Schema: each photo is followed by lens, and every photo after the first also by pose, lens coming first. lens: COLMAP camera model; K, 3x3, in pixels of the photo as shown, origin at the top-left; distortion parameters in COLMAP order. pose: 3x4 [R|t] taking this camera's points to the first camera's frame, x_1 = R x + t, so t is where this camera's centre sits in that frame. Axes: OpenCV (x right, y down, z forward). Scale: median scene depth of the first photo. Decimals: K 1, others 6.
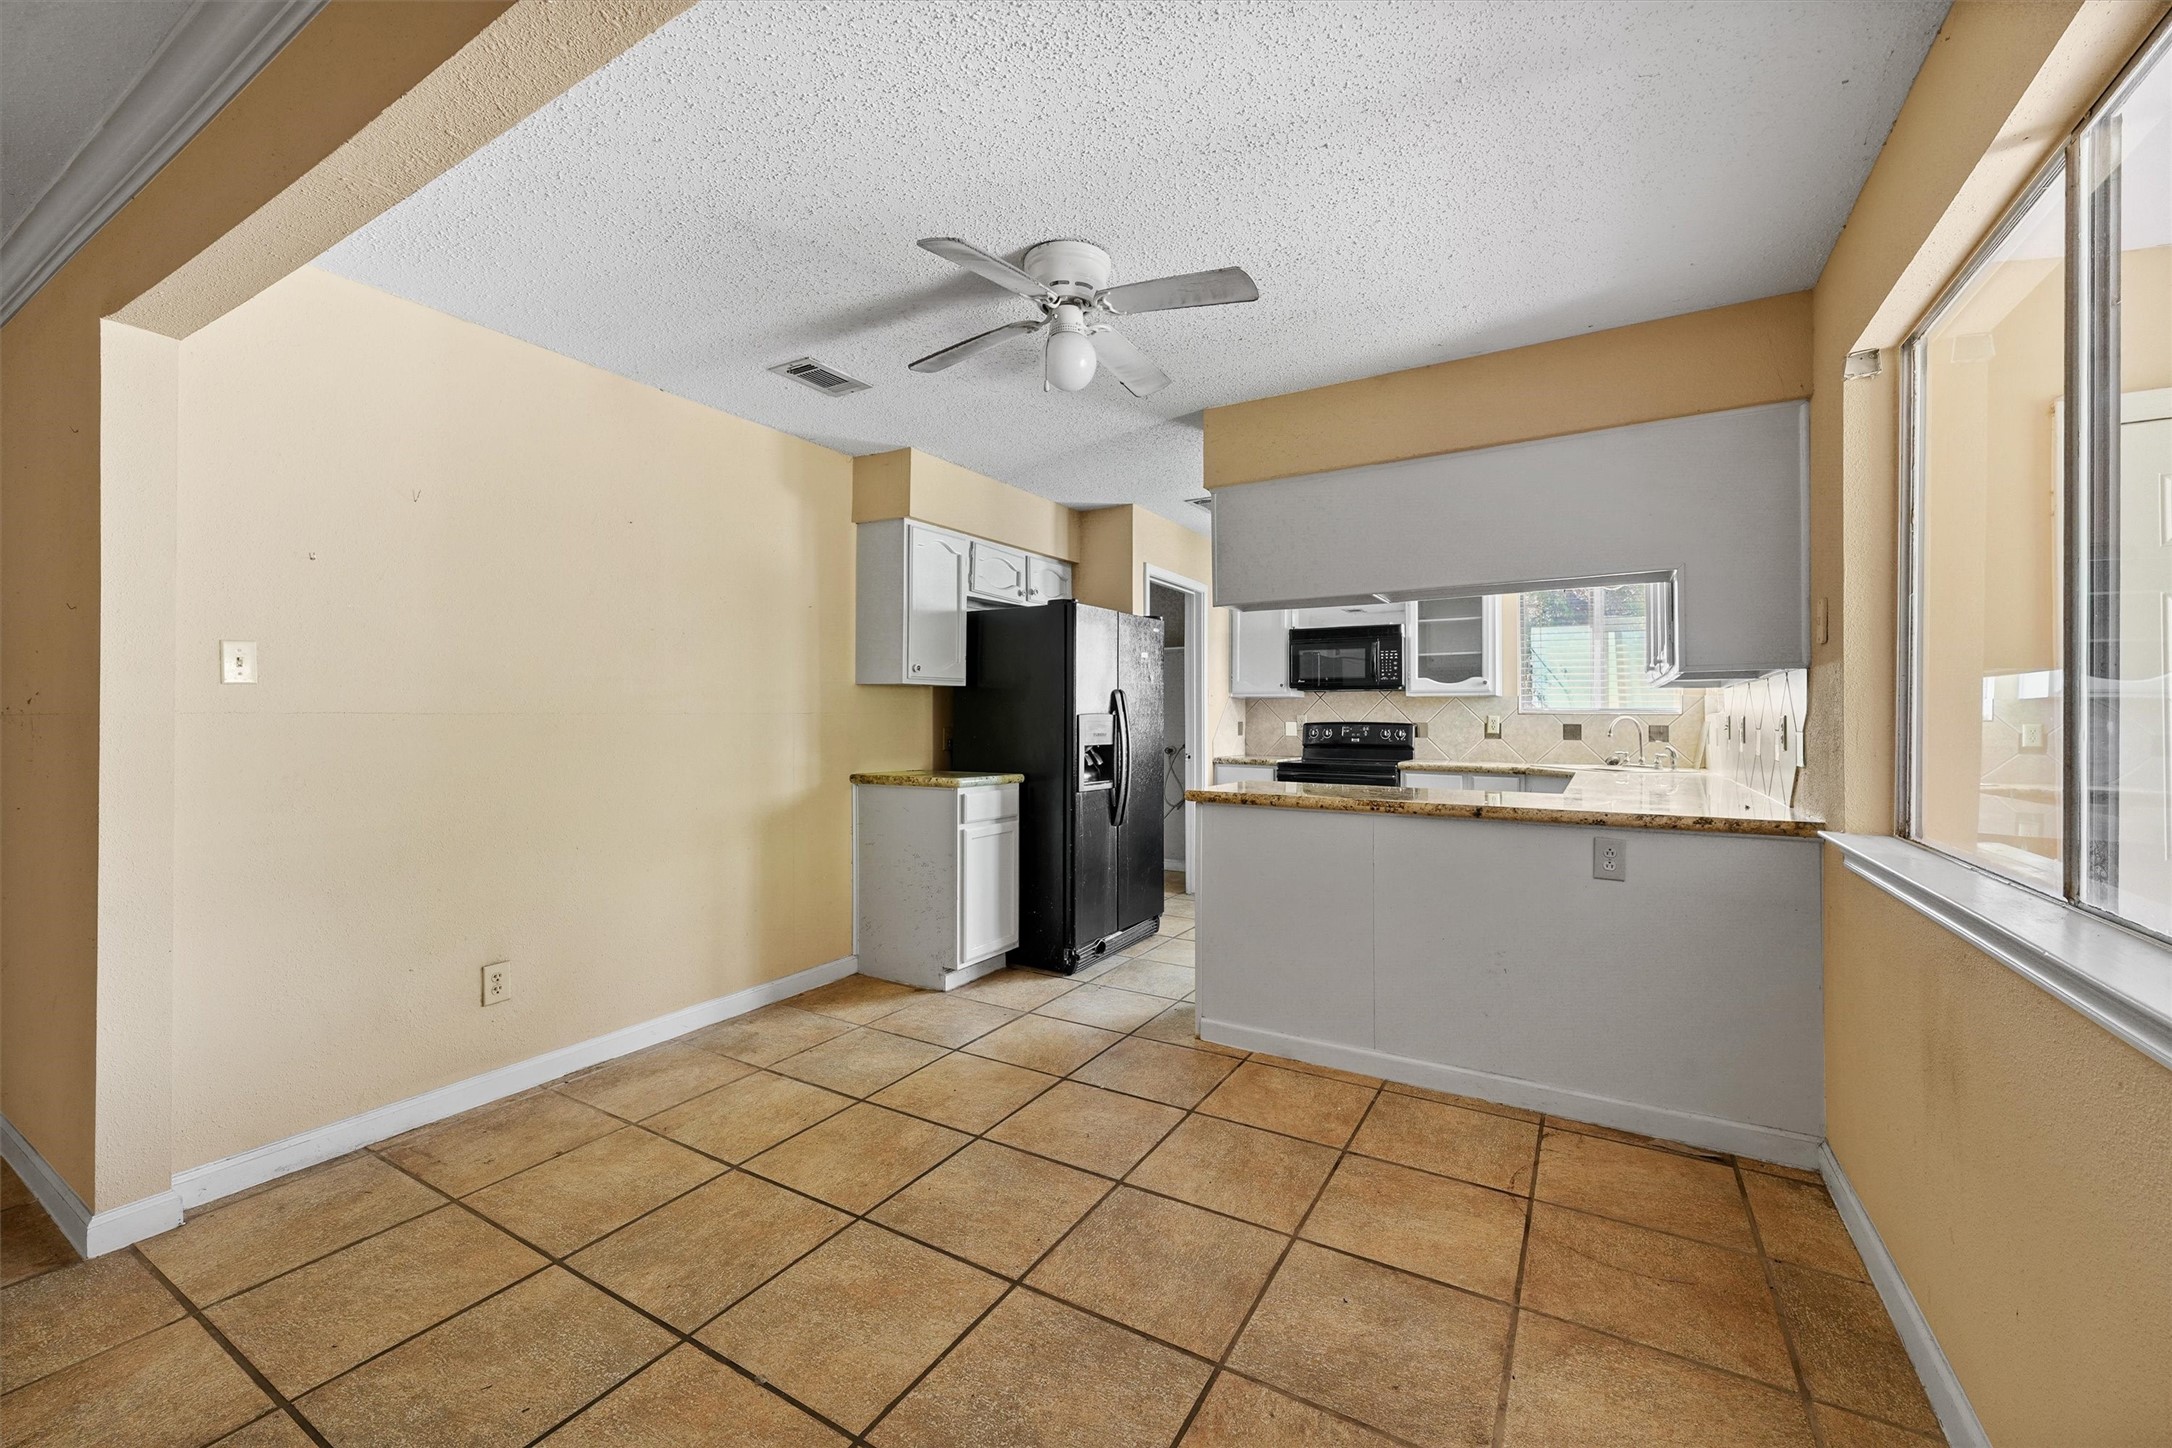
lens RADIAL K [[865.0, 0, 1082.8], [0, 865.0, 714.7], [0, 0, 1]] dist [0.008226, -0.000212]
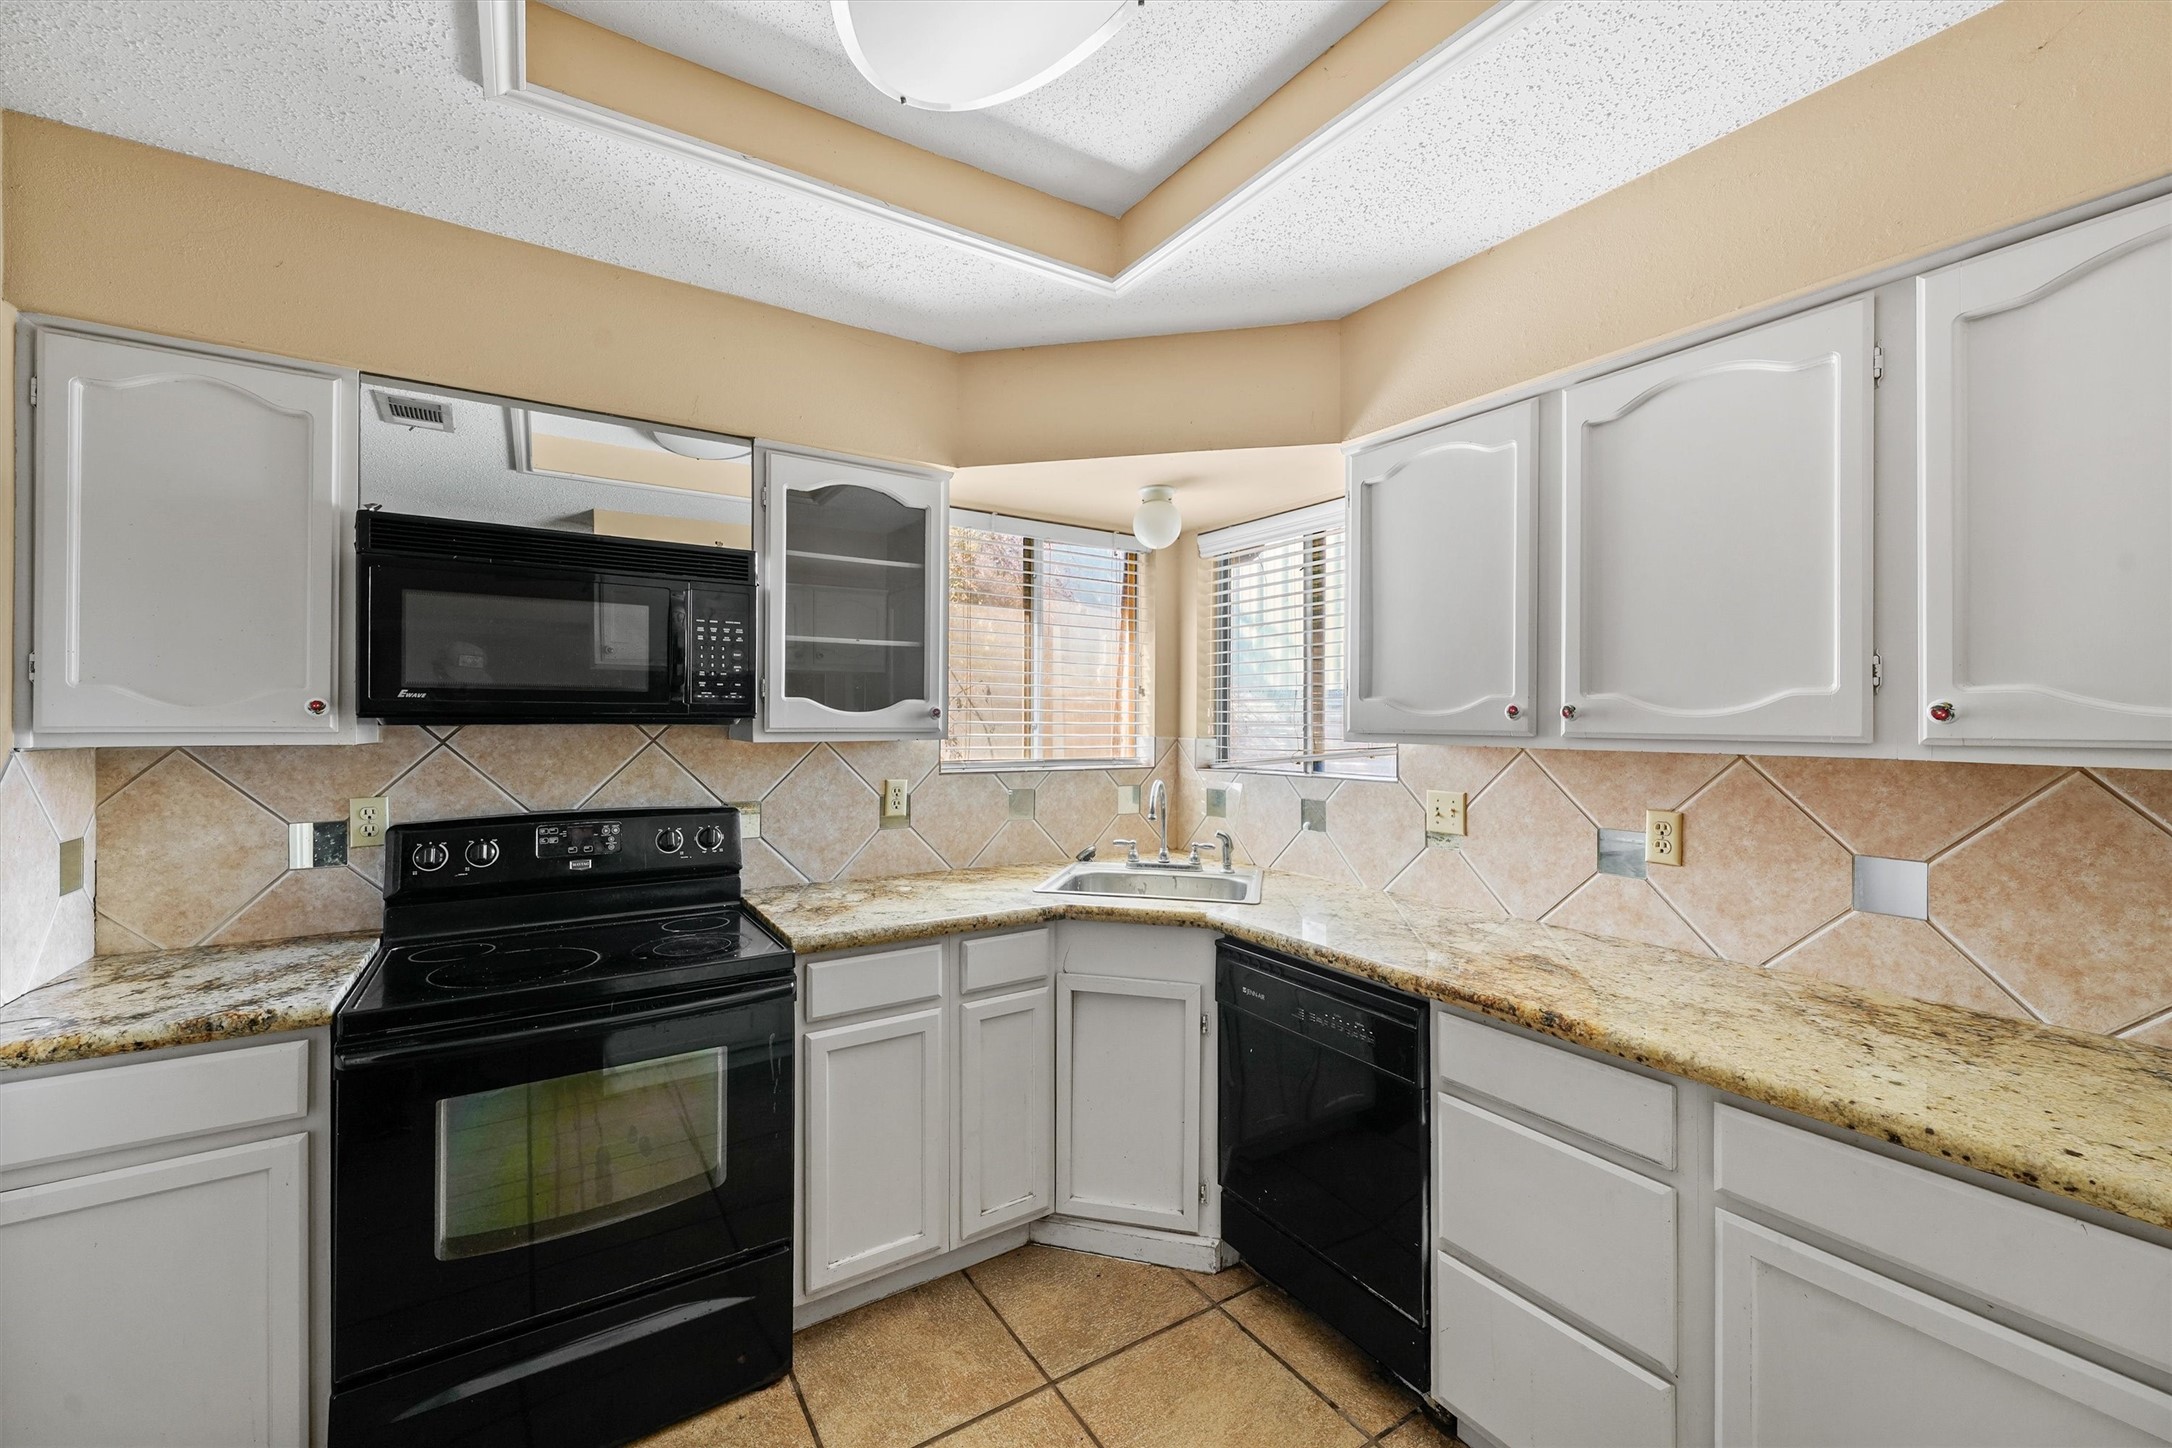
lens RADIAL K [[865.0, 0, 1087.8], [0, 865.0, 720.8], [0, 0, 1]] dist [0.008226, -0.000212]
pose [[0.445151, -0.001858, 0.895454, 0.089904], [0.001773, 0.999998, 0.001194, -0.029688], [-0.895454, 0.001056, 0.445153, 0.658399]]
